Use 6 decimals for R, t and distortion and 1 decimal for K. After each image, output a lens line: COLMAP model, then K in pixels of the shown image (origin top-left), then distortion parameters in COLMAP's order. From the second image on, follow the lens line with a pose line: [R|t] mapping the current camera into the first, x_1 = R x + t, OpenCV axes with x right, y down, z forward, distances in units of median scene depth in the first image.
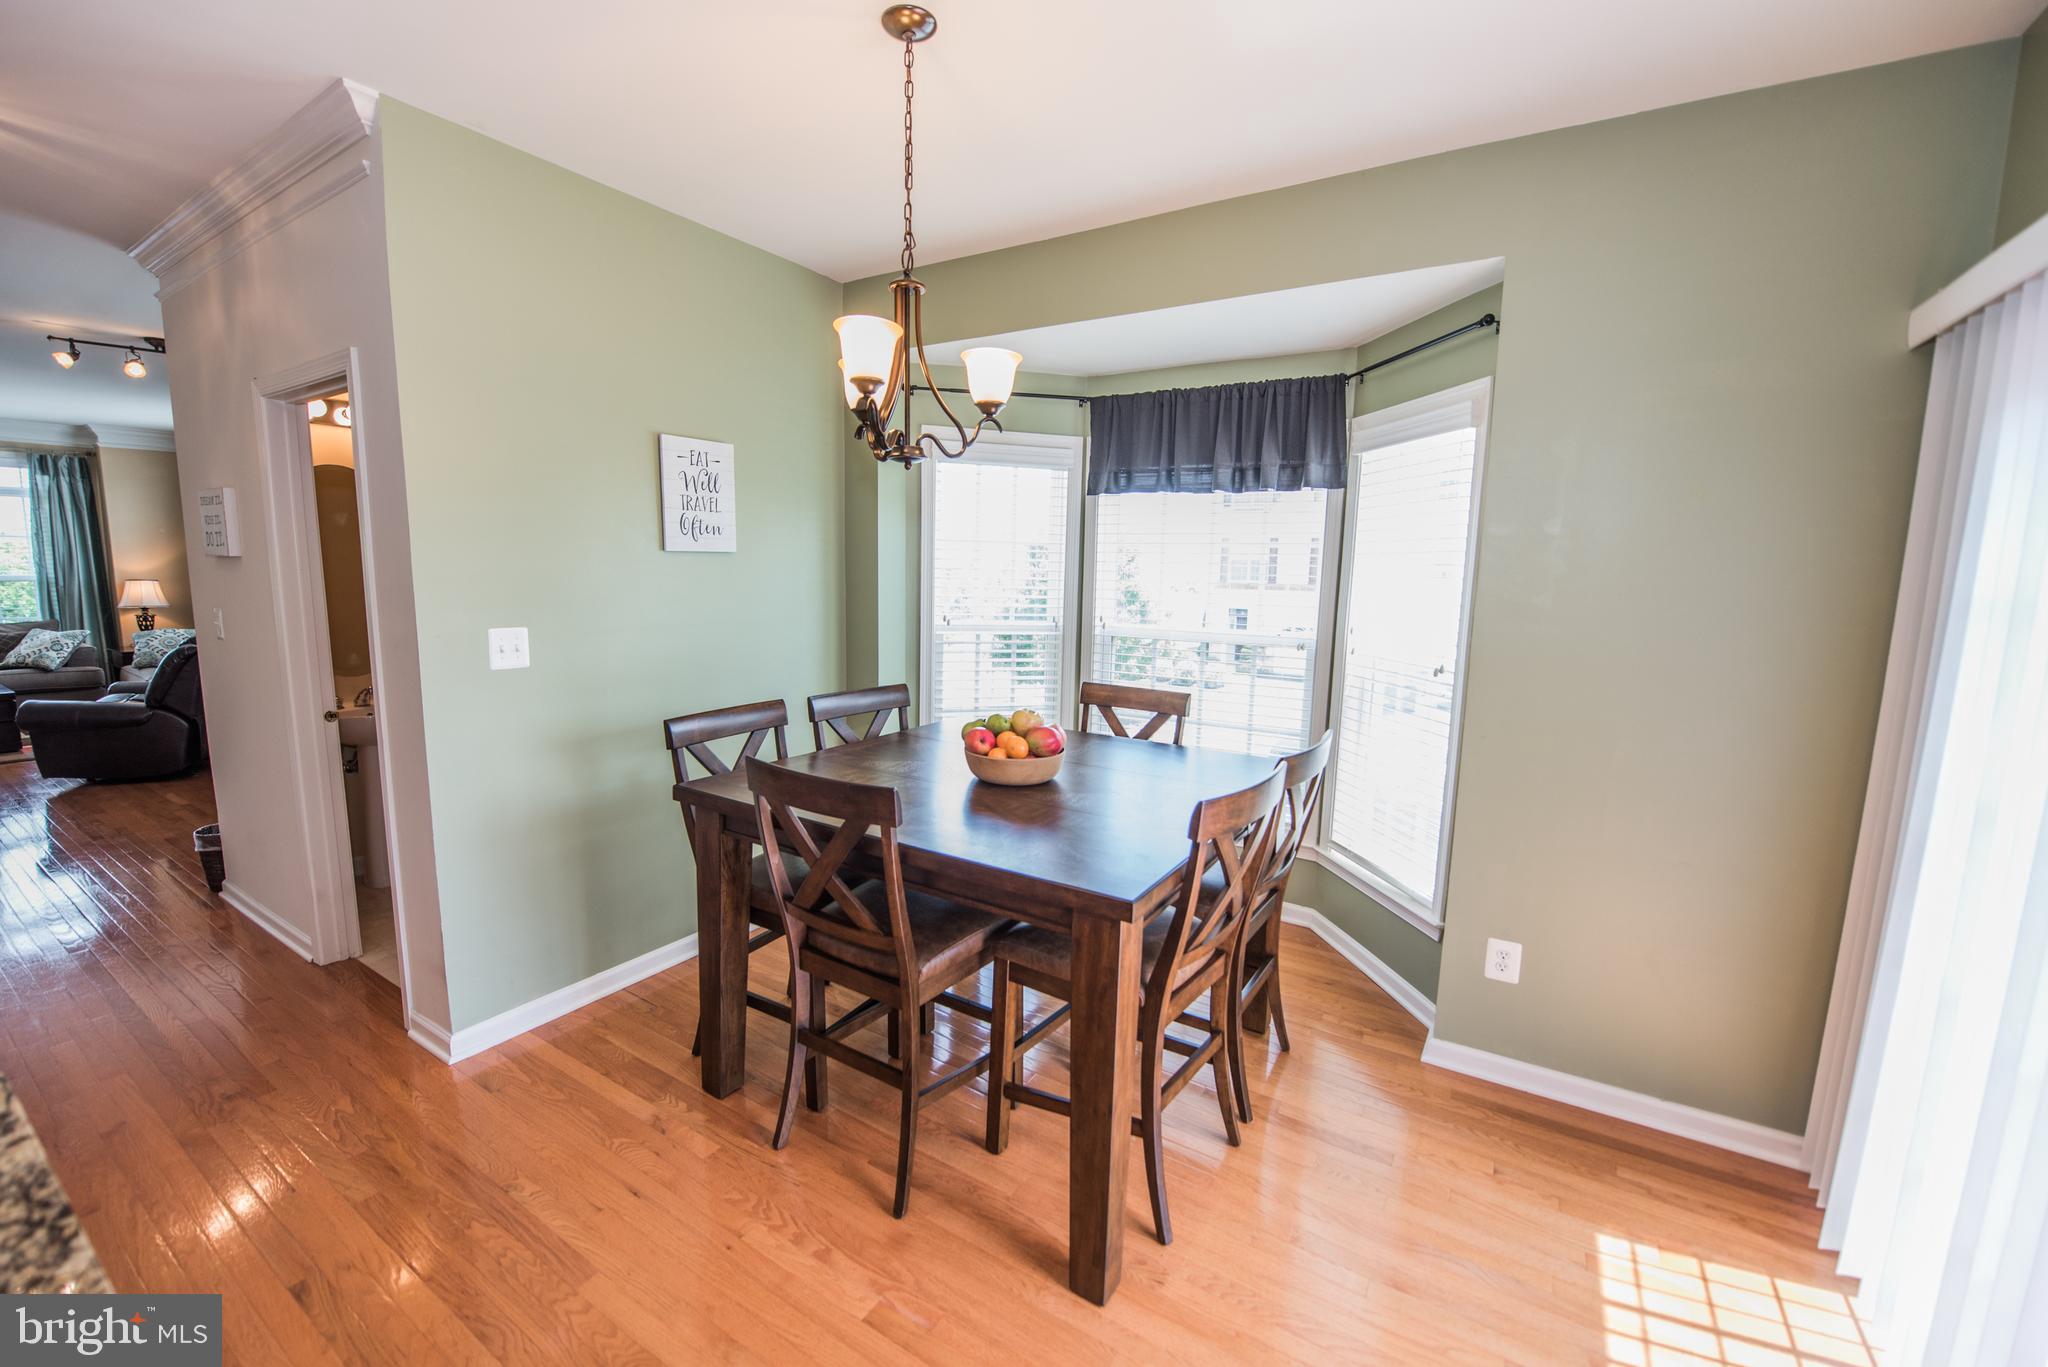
lens RADIAL K [[815.9, 0, 1017.4], [0, 815.9, 681.2], [0, 0, 1]] dist [-0.015889, -0.000958]
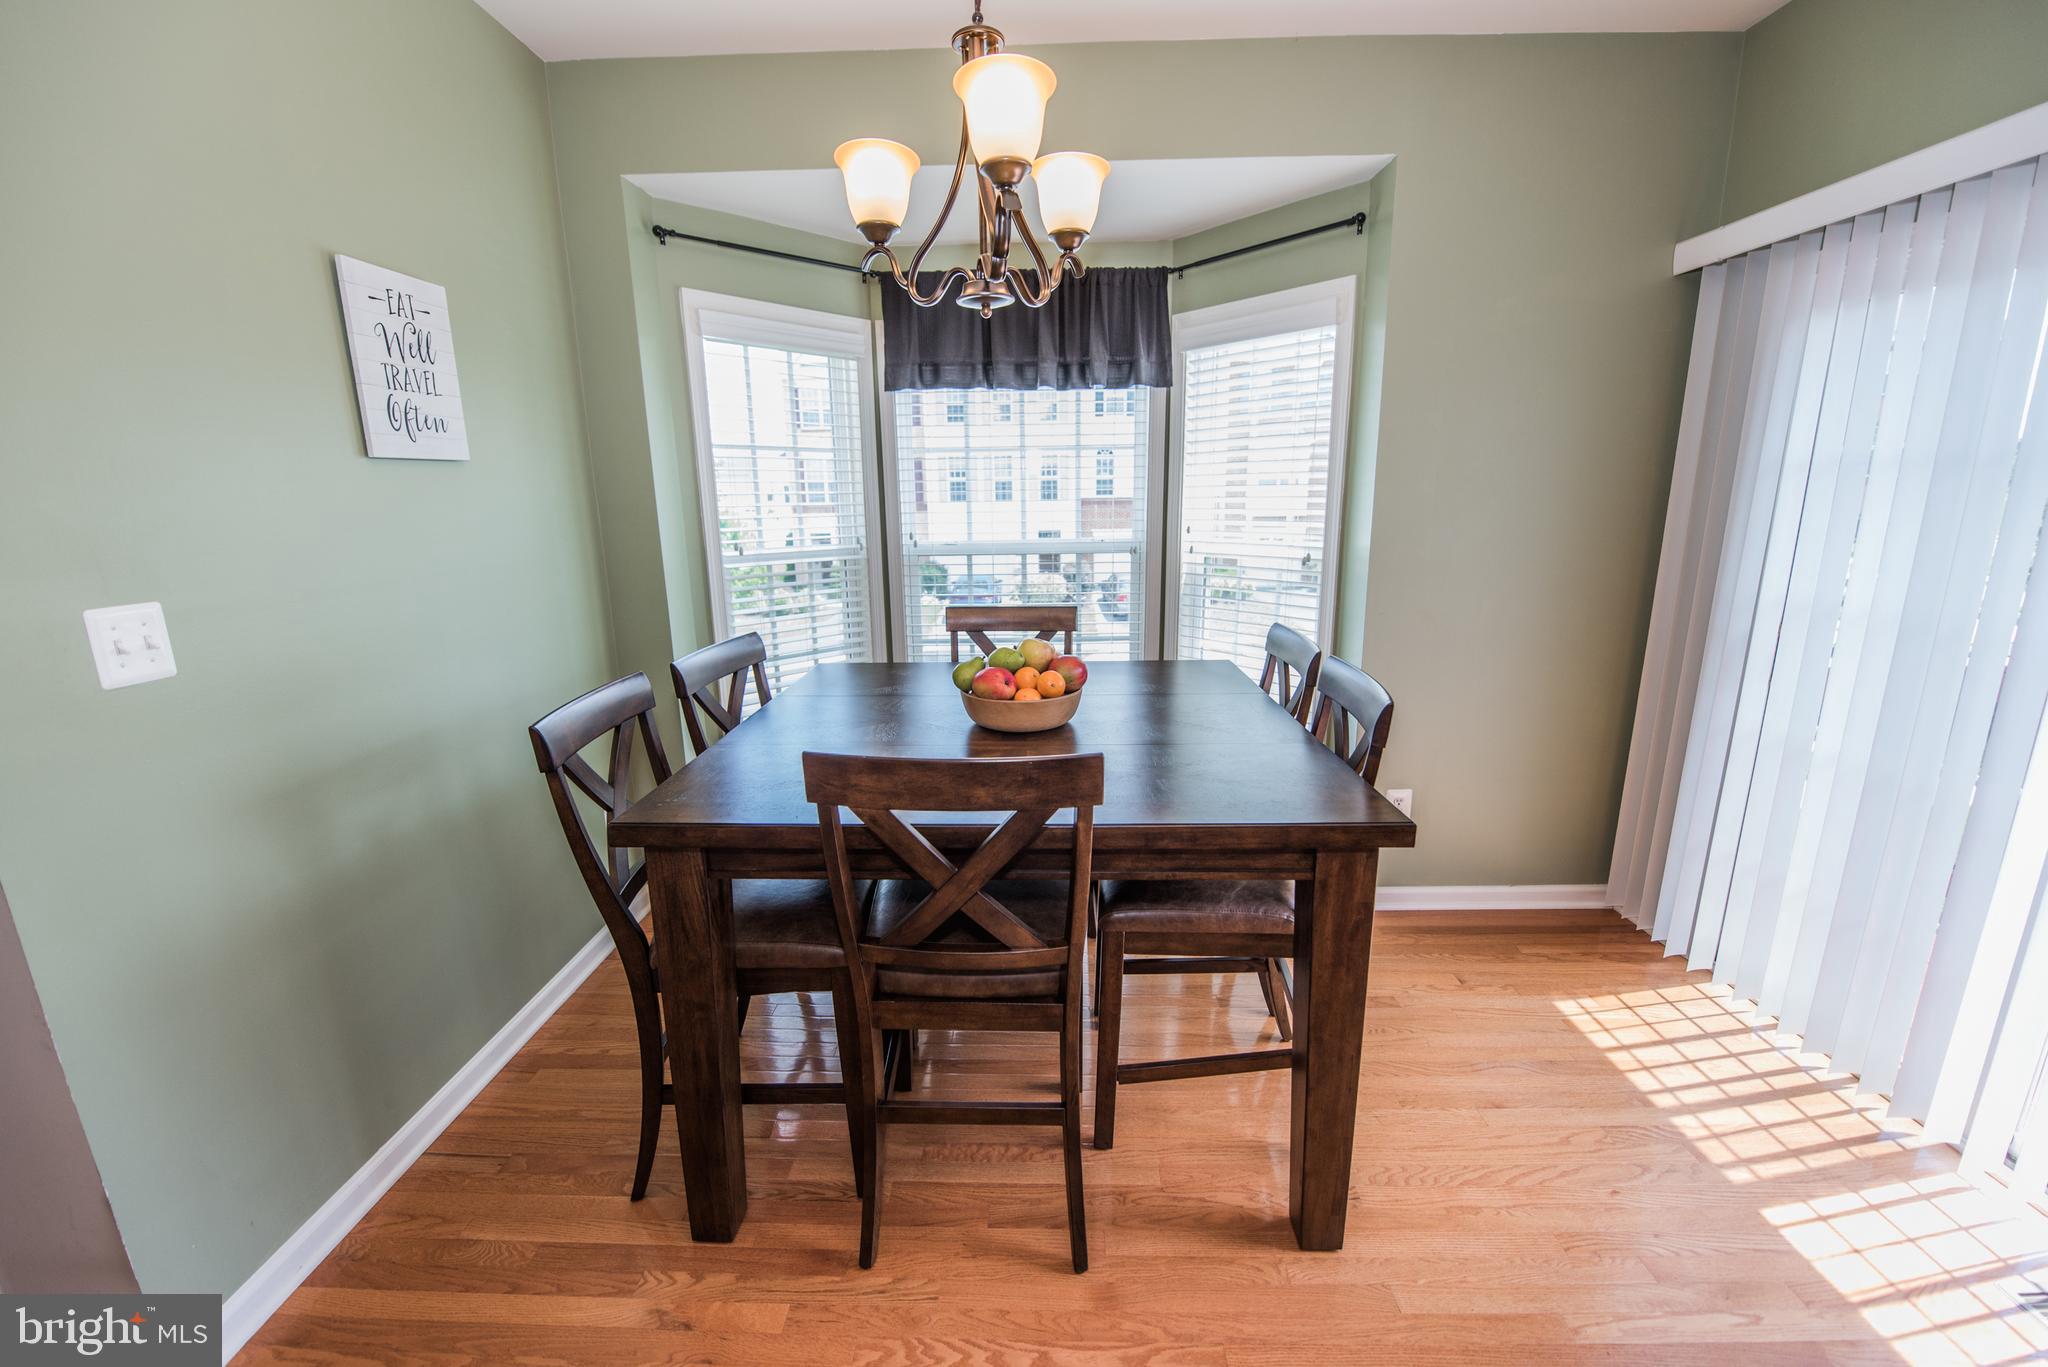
lens RADIAL K [[815.9, 0, 1017.4], [0, 815.9, 681.2], [0, 0, 1]] dist [-0.015889, -0.000958]
pose [[0.861162, -0.145377, 0.487098, -0.333684], [0.101004, 0.988062, 0.116323, -0.016815], [-0.498194, -0.050974, 0.865566, 0.232380]]
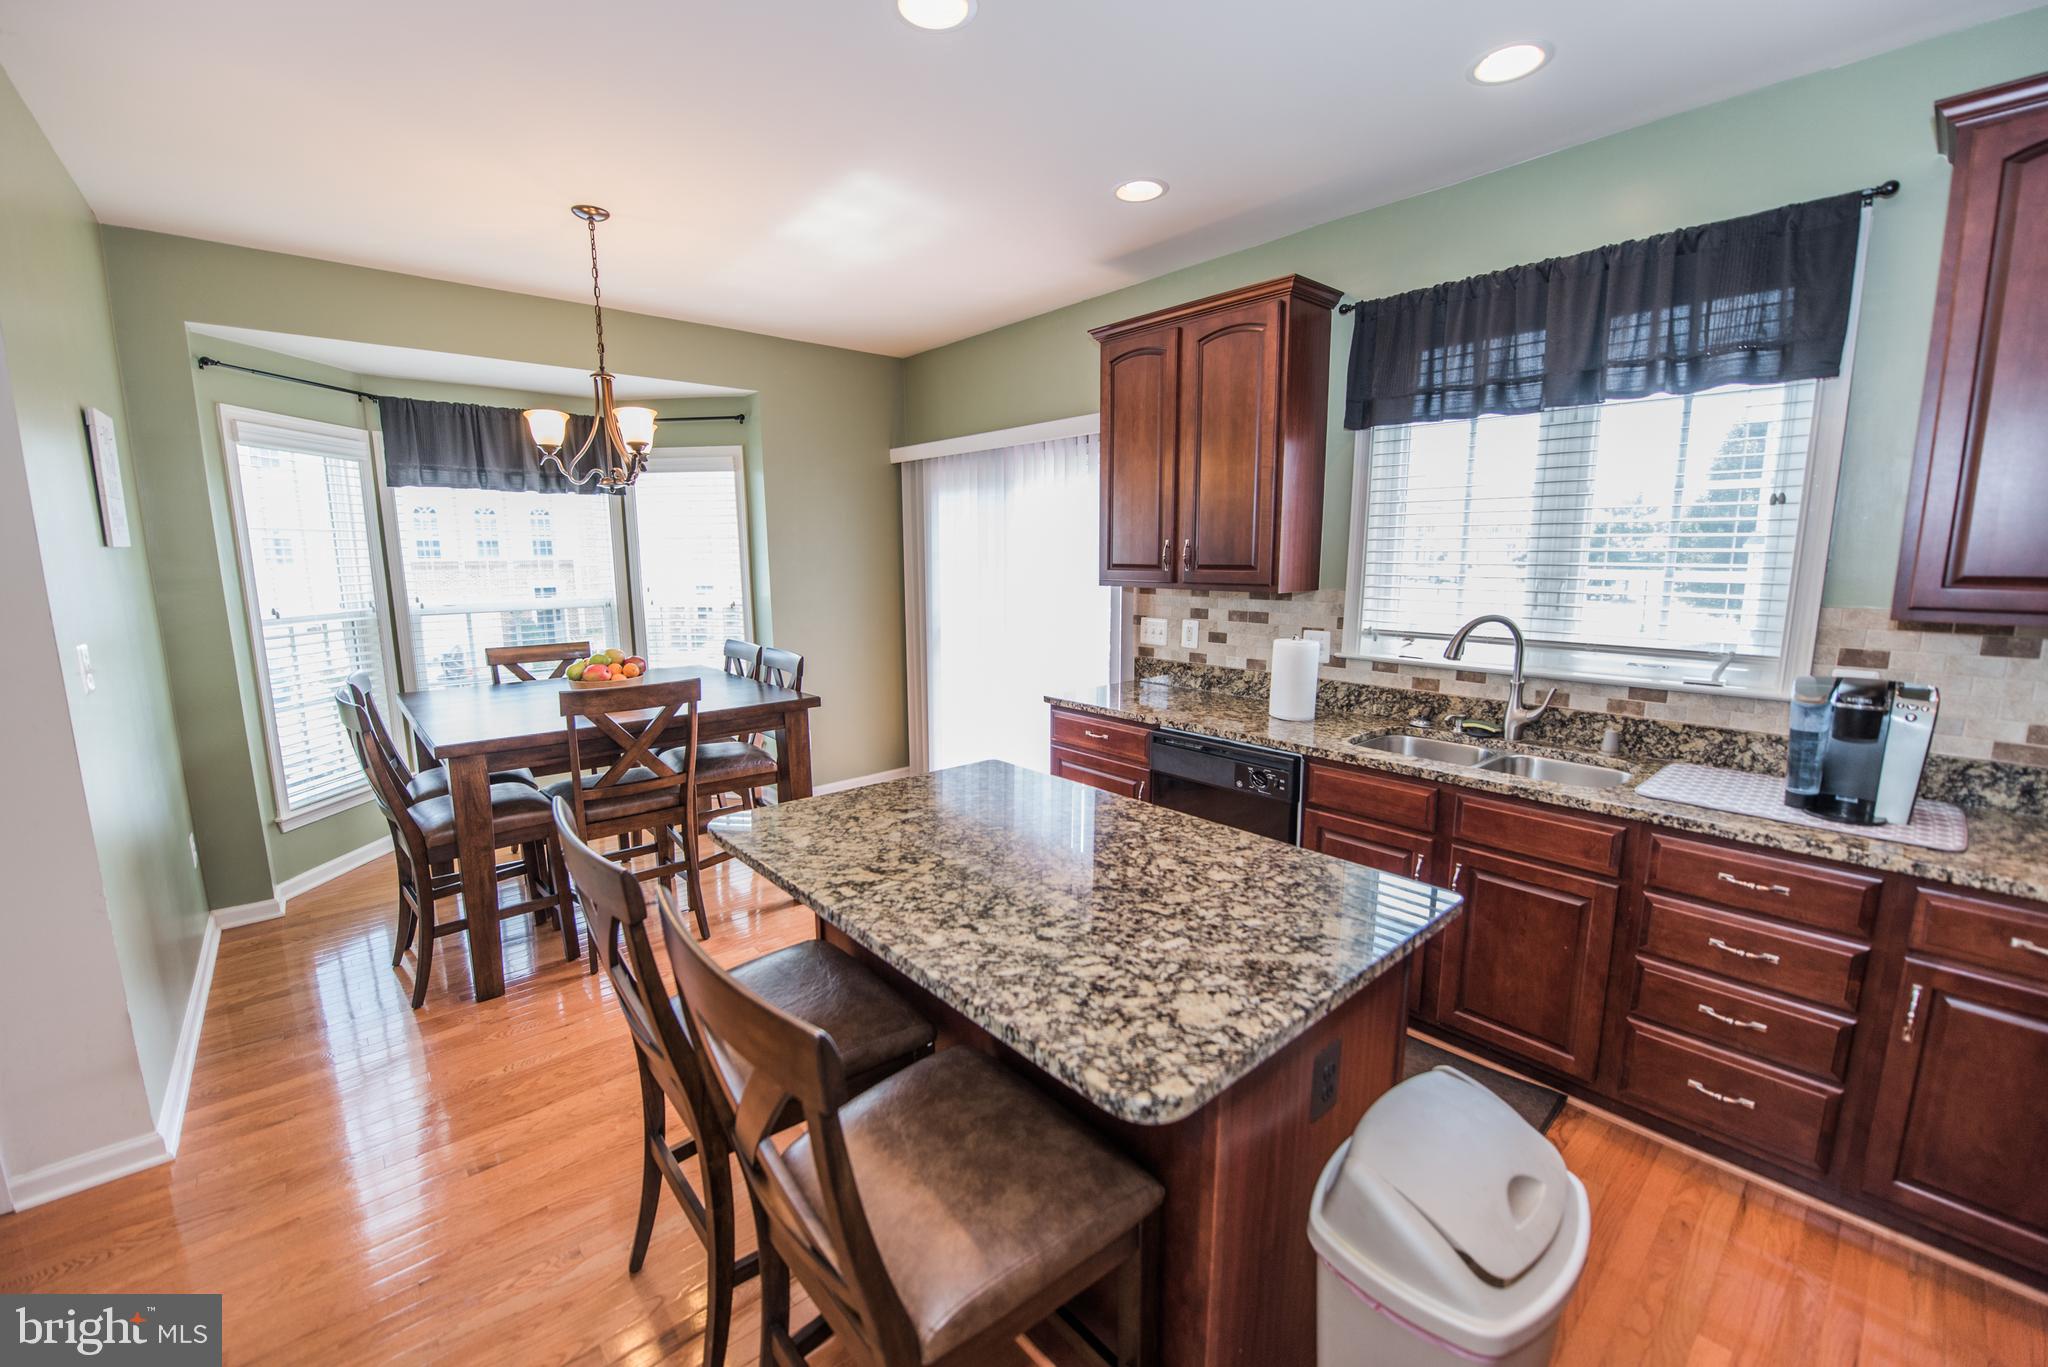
lens RADIAL K [[822.4, 0, 1016.8], [0, 822.4, 683.1], [0, 0, 1]] dist [-0.012501, -0.003322]
pose [[0.288961, -0.173639, 0.941462, -0.962575], [0.140115, 0.980495, 0.137833, -0.006551], [-0.947032, 0.092085, 0.307654, -0.125784]]
